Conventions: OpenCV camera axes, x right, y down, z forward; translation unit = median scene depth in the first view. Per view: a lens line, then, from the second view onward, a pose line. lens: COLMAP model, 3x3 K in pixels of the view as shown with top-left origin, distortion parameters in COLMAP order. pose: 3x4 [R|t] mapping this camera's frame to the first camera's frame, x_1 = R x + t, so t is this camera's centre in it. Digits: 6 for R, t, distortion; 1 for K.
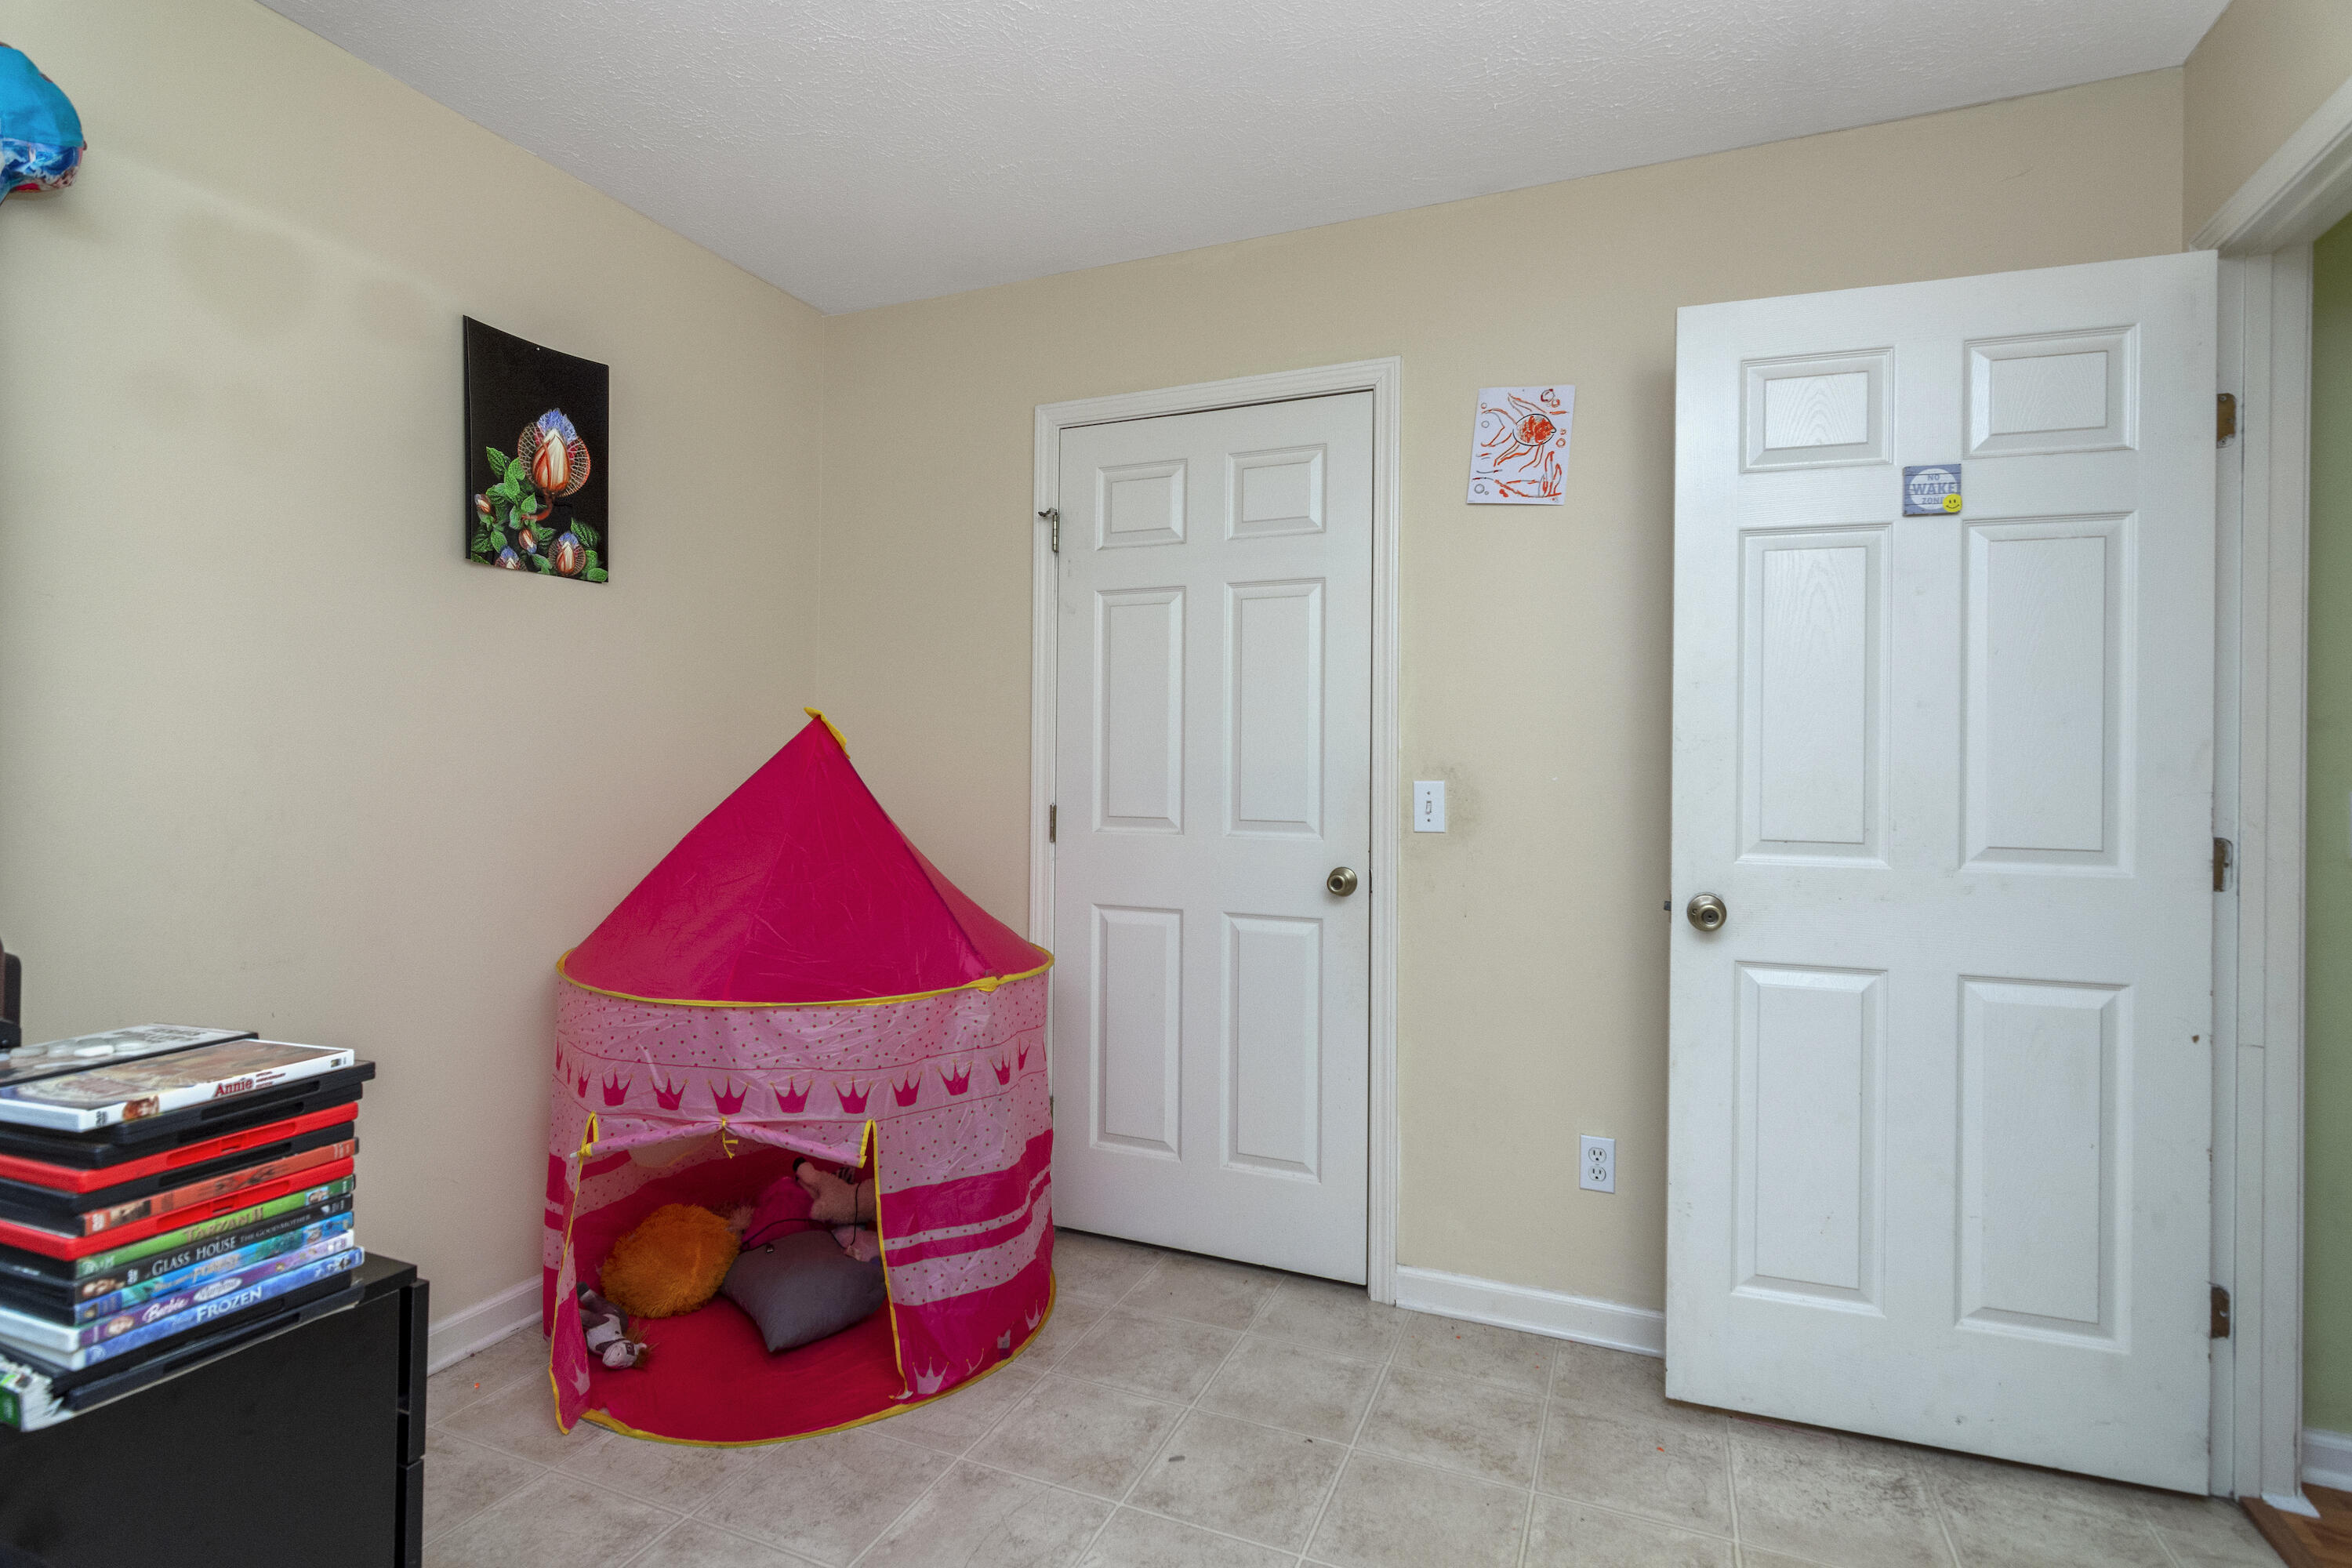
lens RADIAL K [[1142.1, 0, 1177.5], [0, 1142.1, 771.7], [0, 0, 1]] dist [-0.000913, 0.000116]
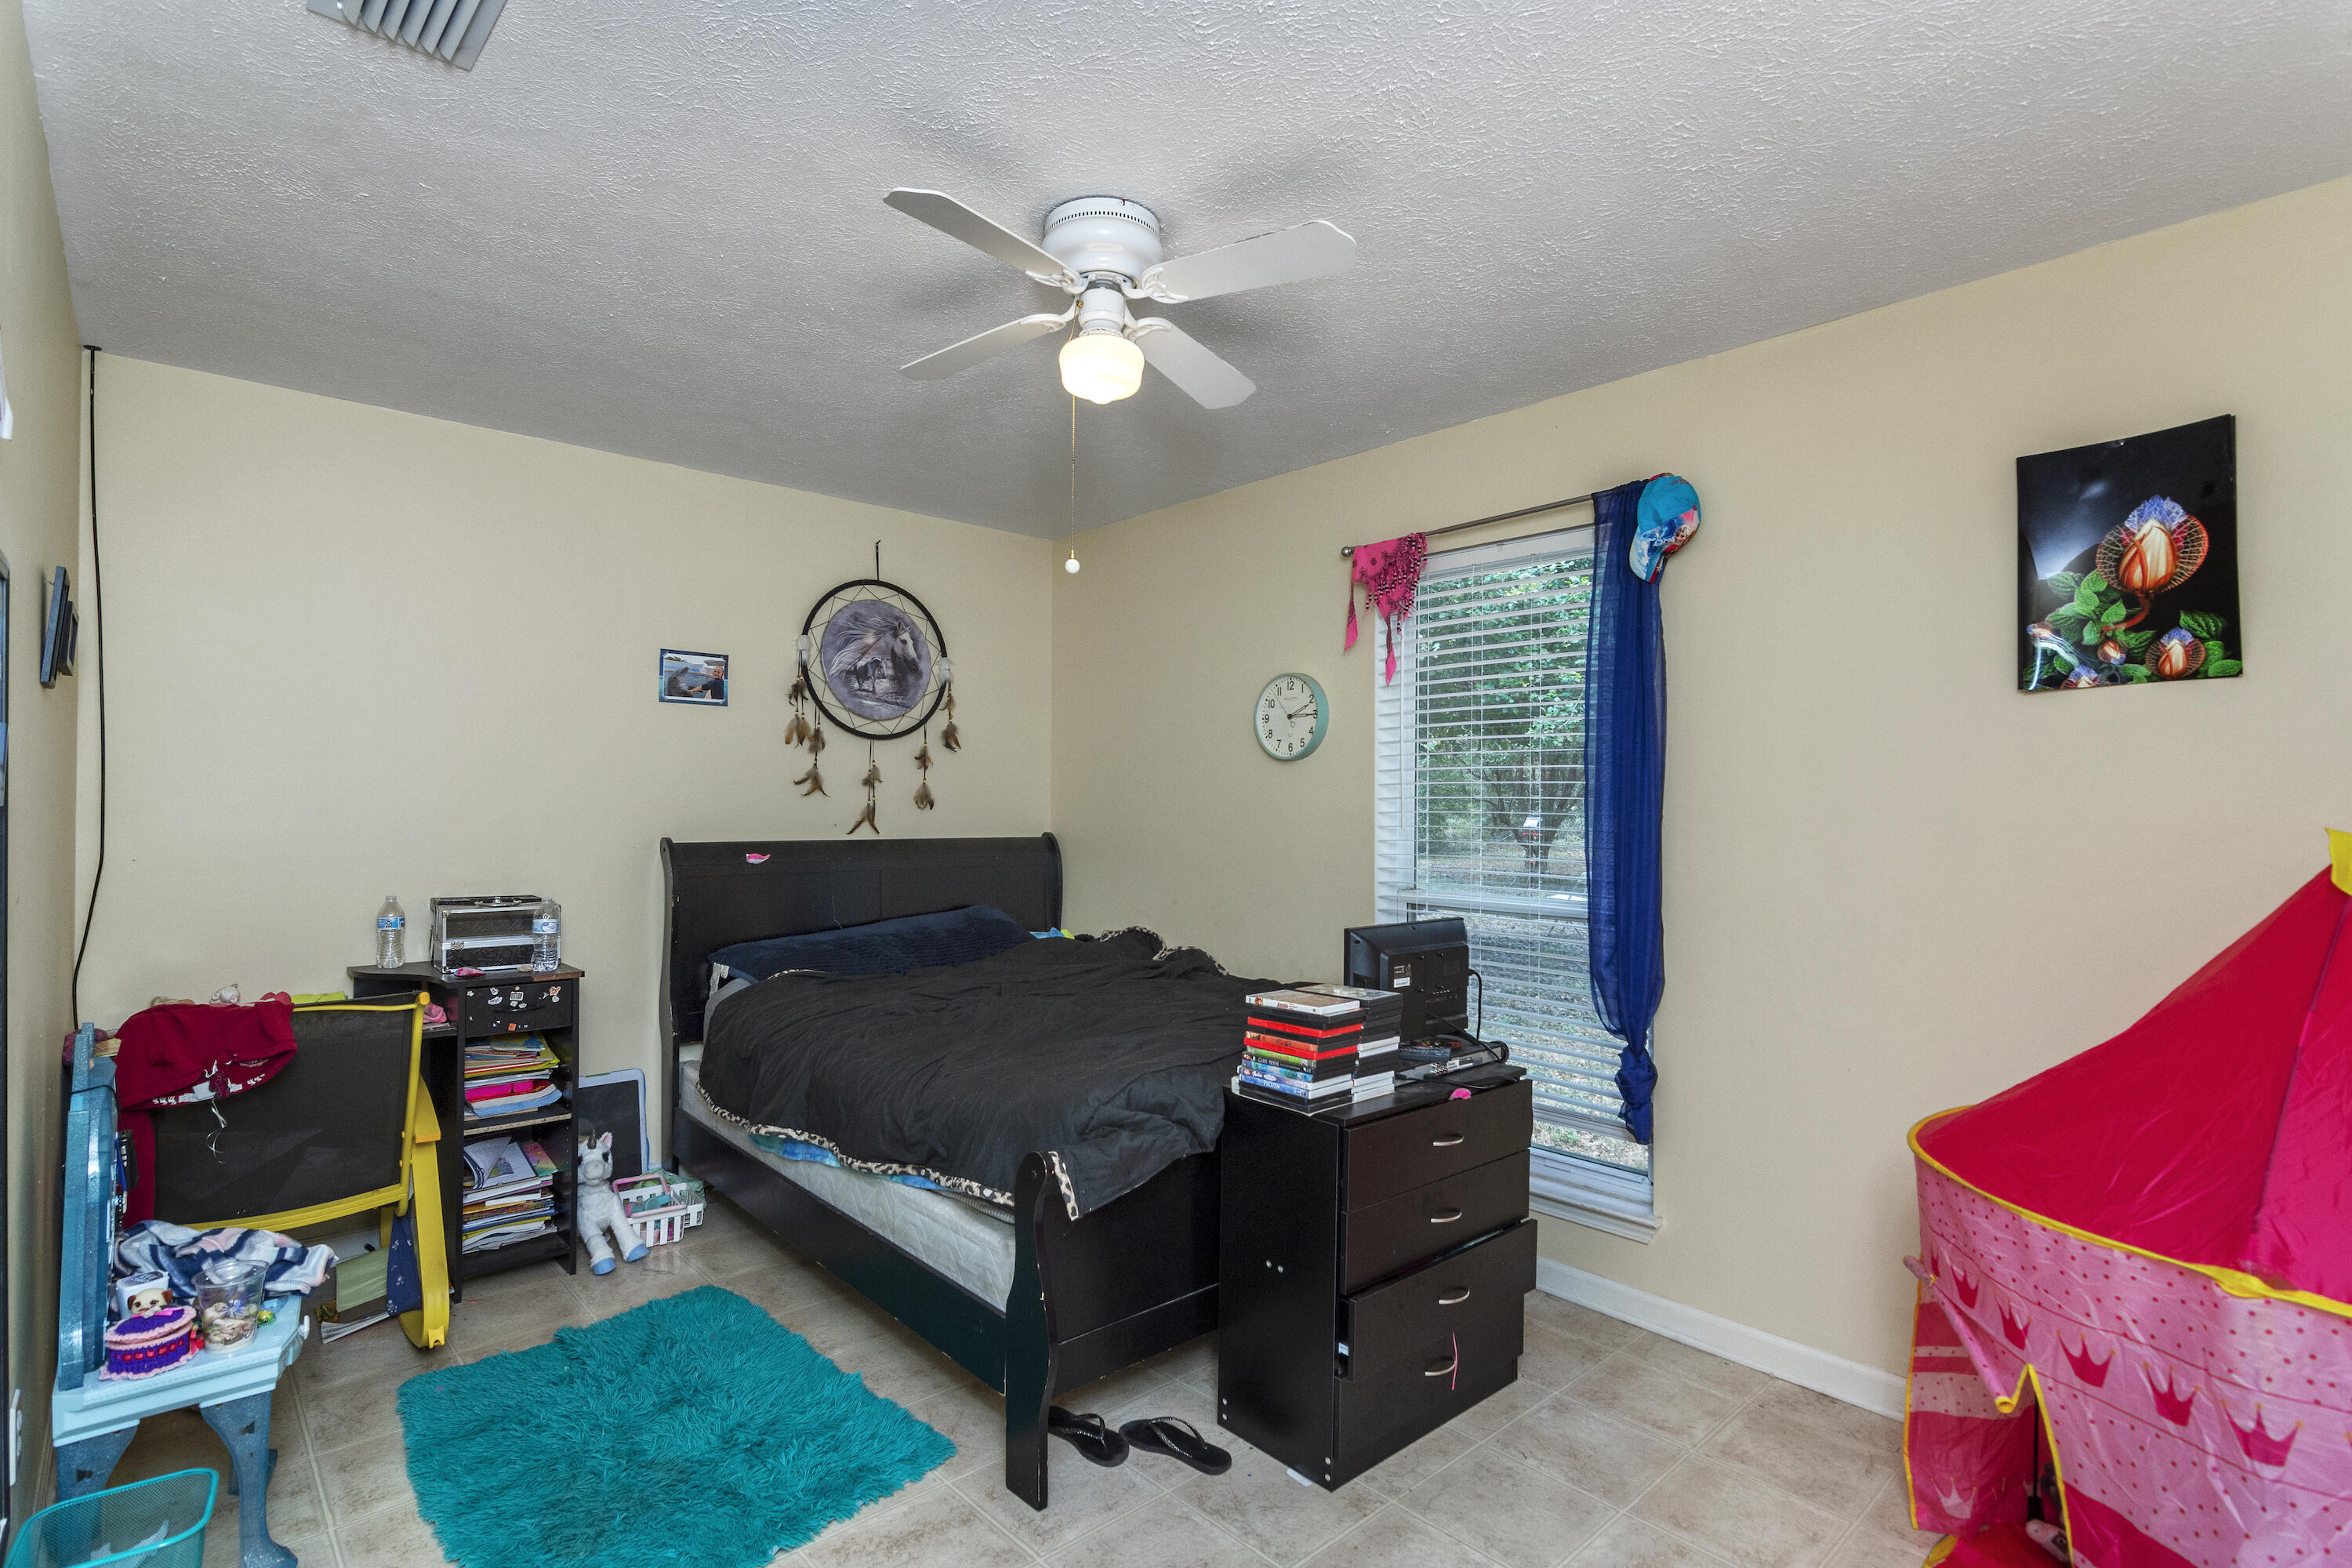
lens RADIAL K [[1142.1, 0, 1173.1], [0, 1142.1, 799.2], [0, 0, 1]] dist [-0.000913, 0.000116]
pose [[-0.439842, -0.014169, -0.897964, 0.608380], [-0.013561, 0.999866, -0.009134, -0.062337], [0.897973, 0.008159, -0.439975, 0.717191]]
